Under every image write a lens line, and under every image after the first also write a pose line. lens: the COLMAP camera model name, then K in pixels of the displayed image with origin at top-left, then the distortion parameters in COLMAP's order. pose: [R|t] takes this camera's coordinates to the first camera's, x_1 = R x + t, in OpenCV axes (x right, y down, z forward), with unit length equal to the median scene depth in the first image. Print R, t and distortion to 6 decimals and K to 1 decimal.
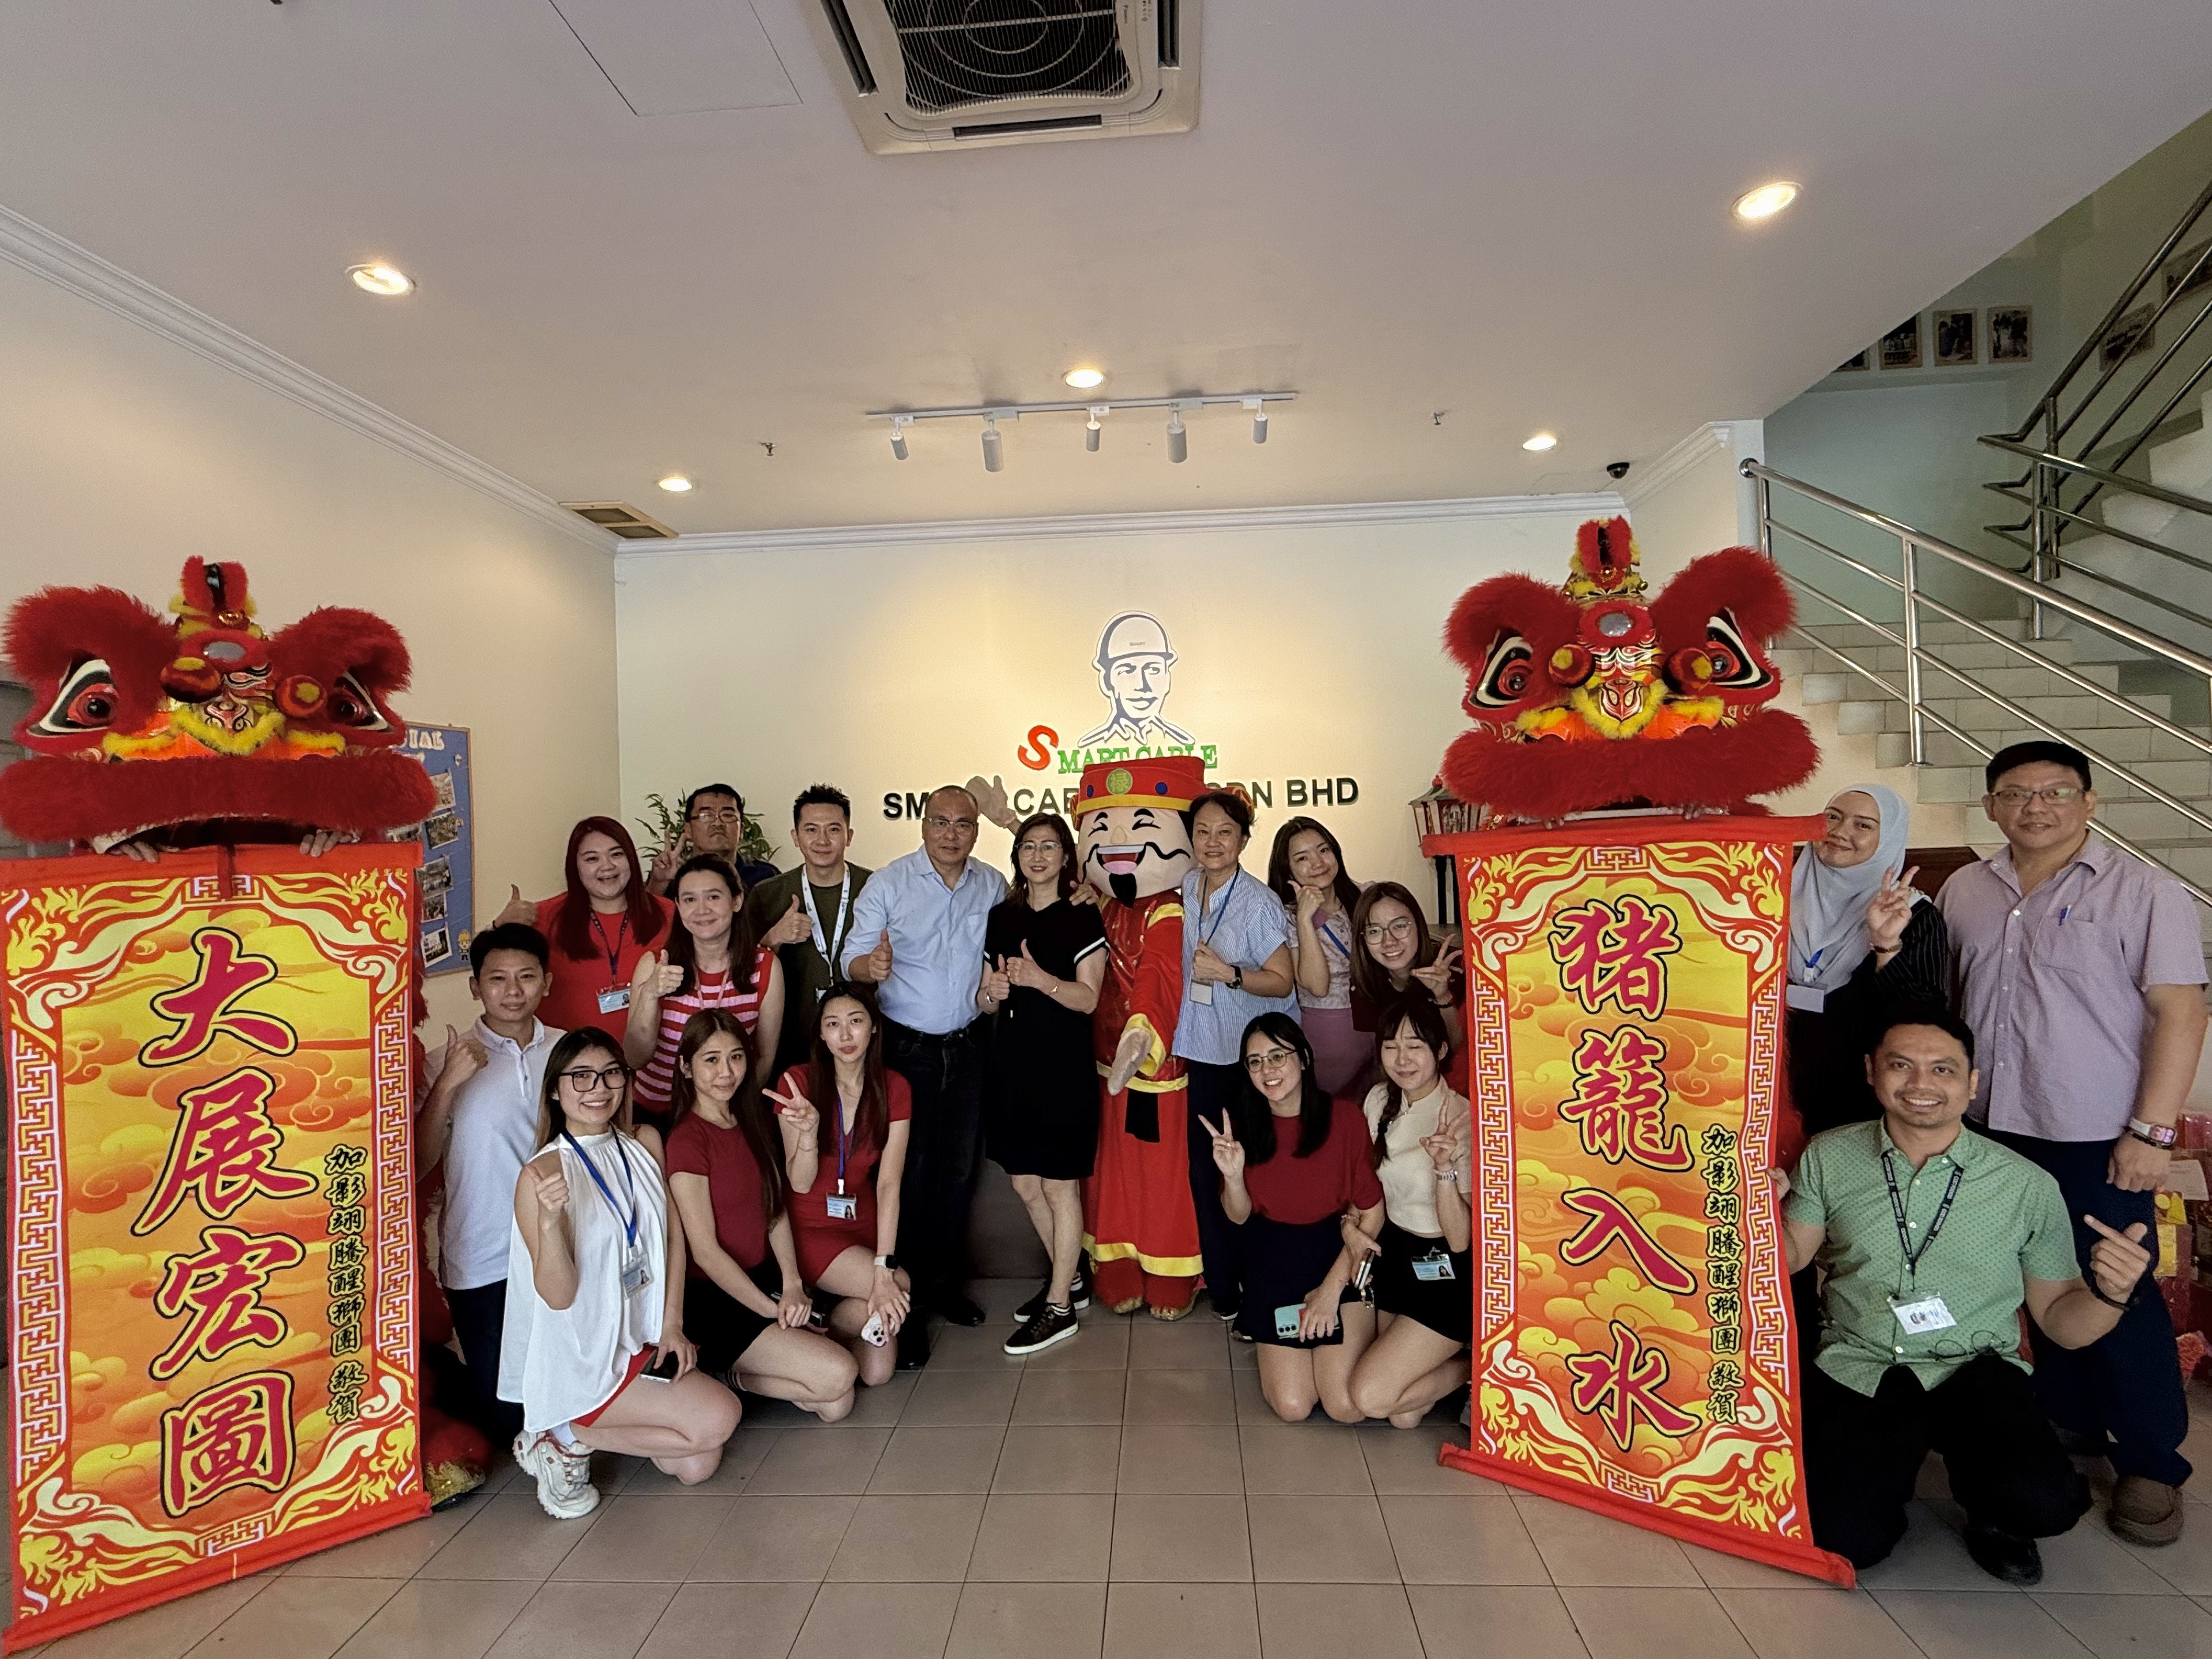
lens RADIAL K [[1107.3, 0, 1106.0], [0, 1107.3, 829.5], [0, 0, 1]] dist [0.011002, 0.025709]
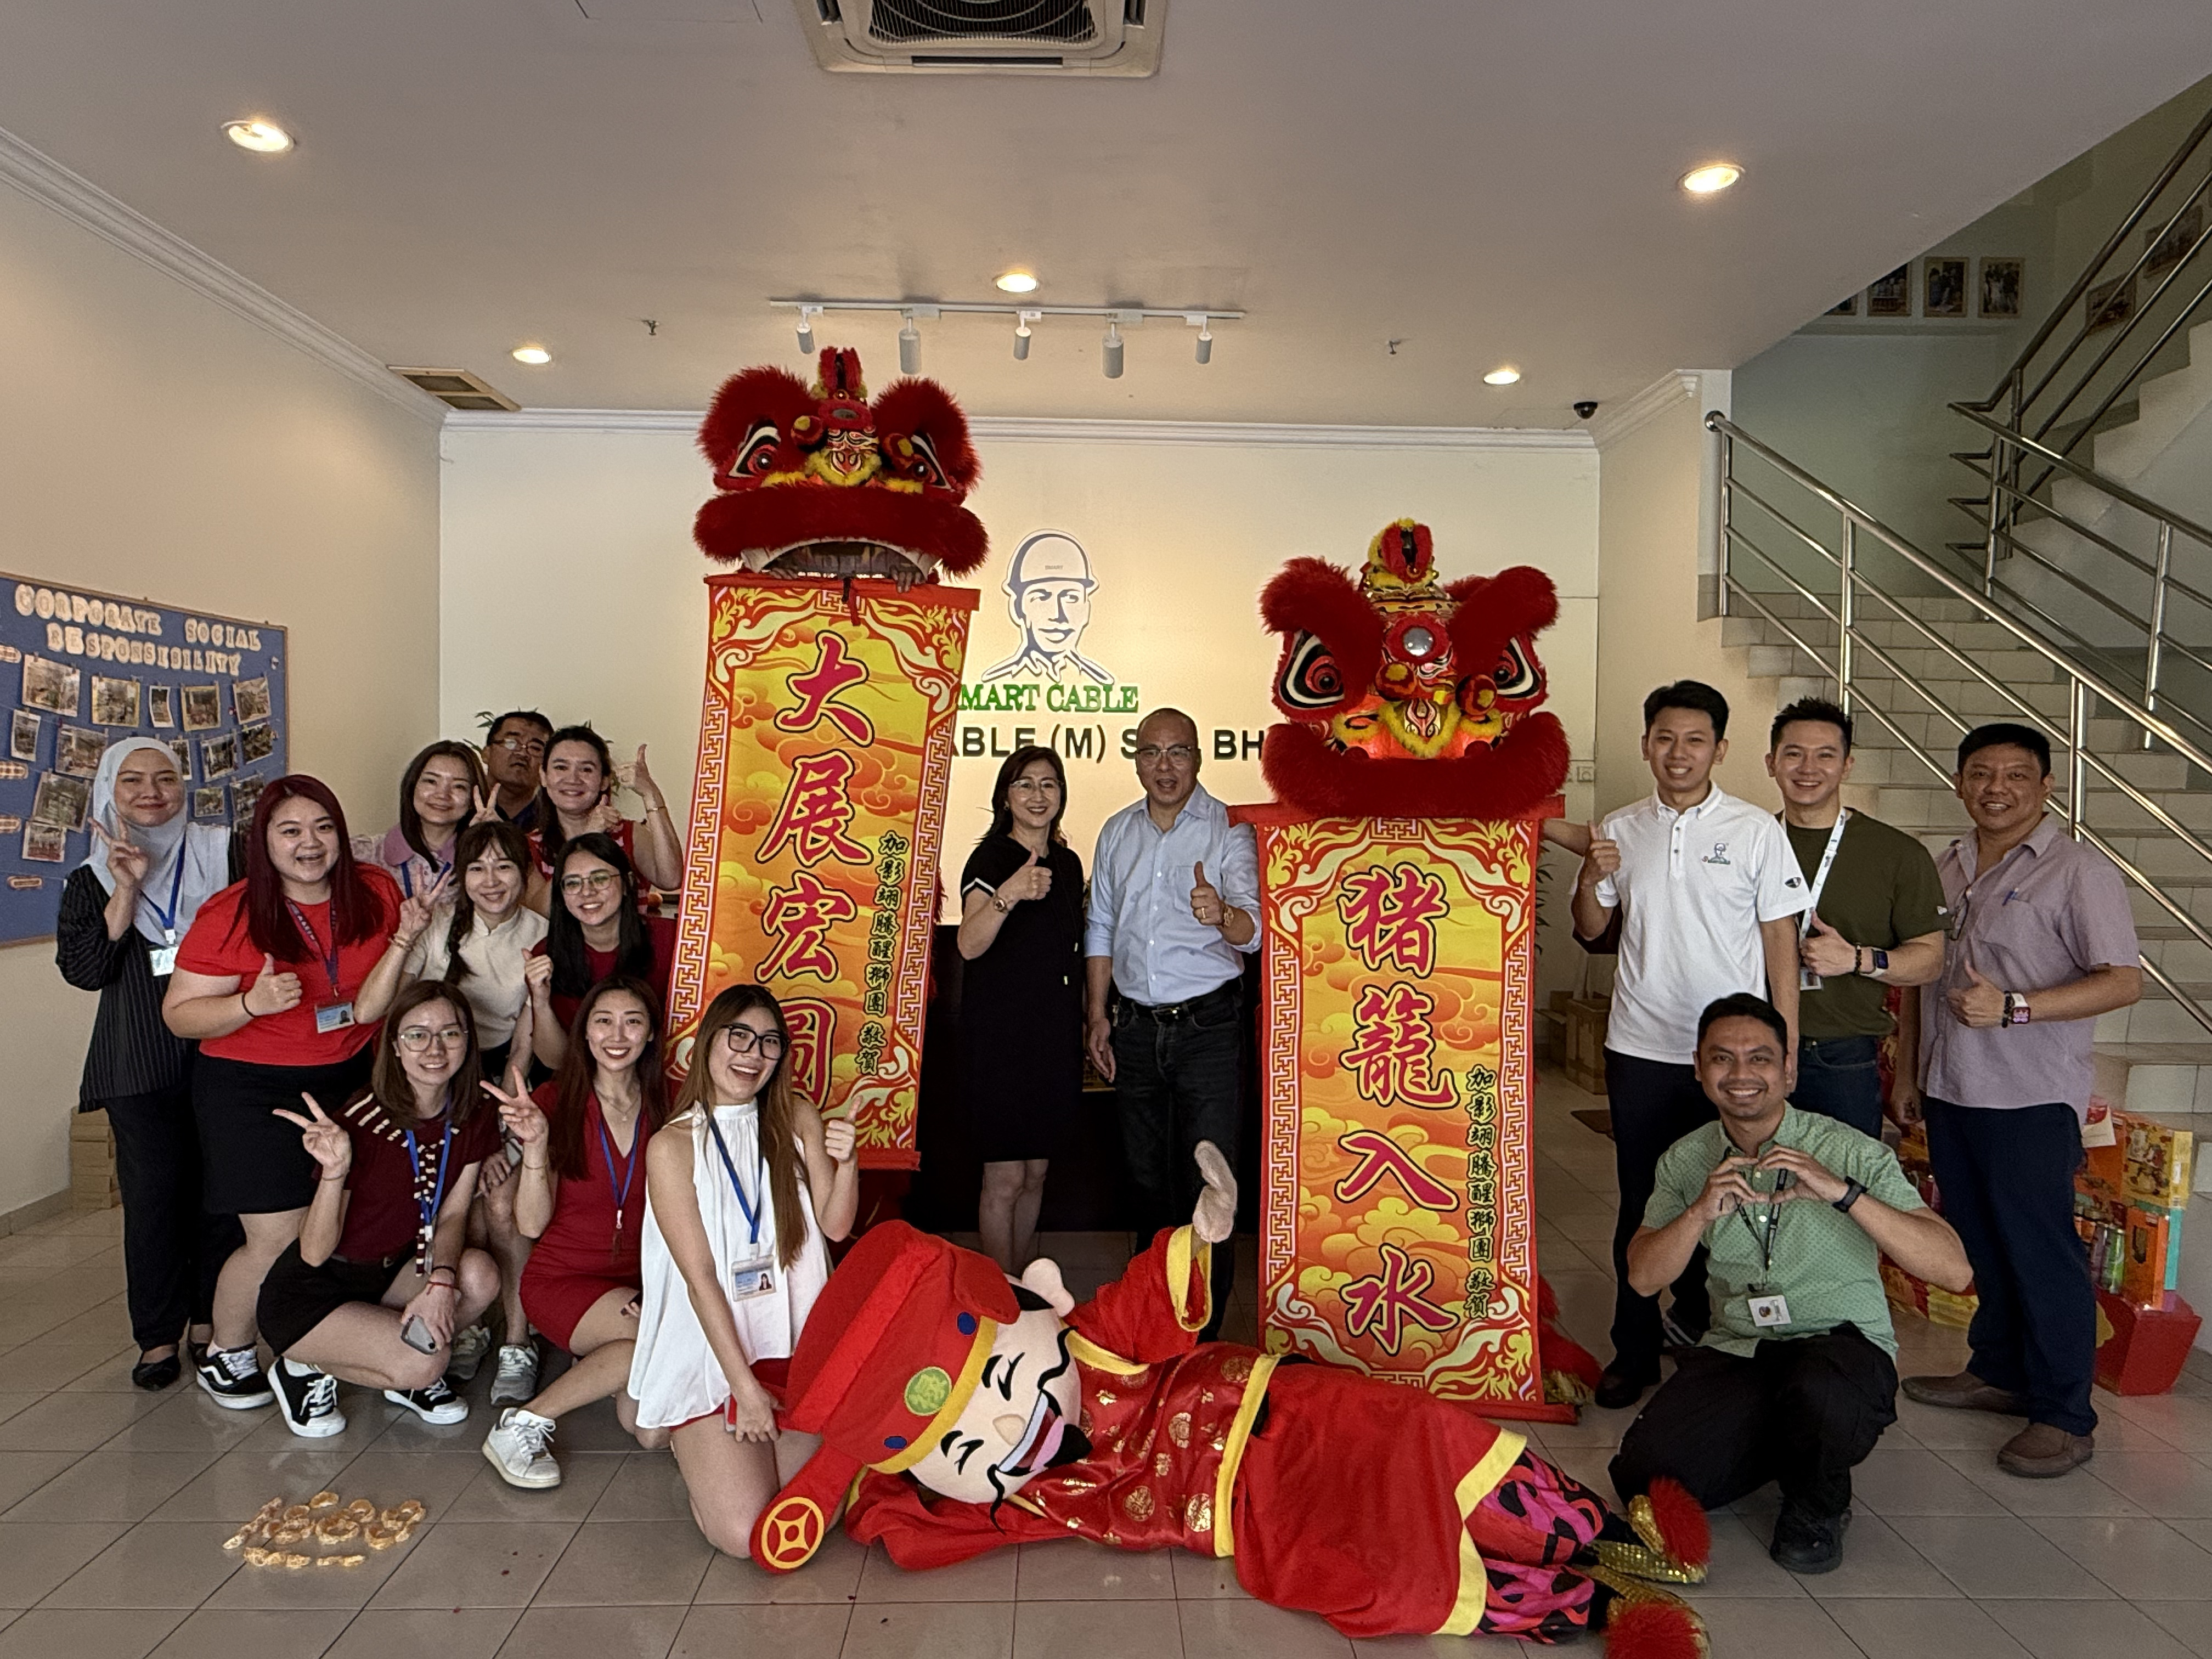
lens RADIAL K [[1388.6, 0, 1096.9], [0, 1388.6, 829.9], [0, 0, 1]] dist [0.002606, 0.067201]
pose [[0.995801, 0.040357, 0.082167, -0.025090], [-0.043276, 0.998483, 0.034057, 0.002494], [-0.080668, -0.037470, 0.996036, -0.139426]]
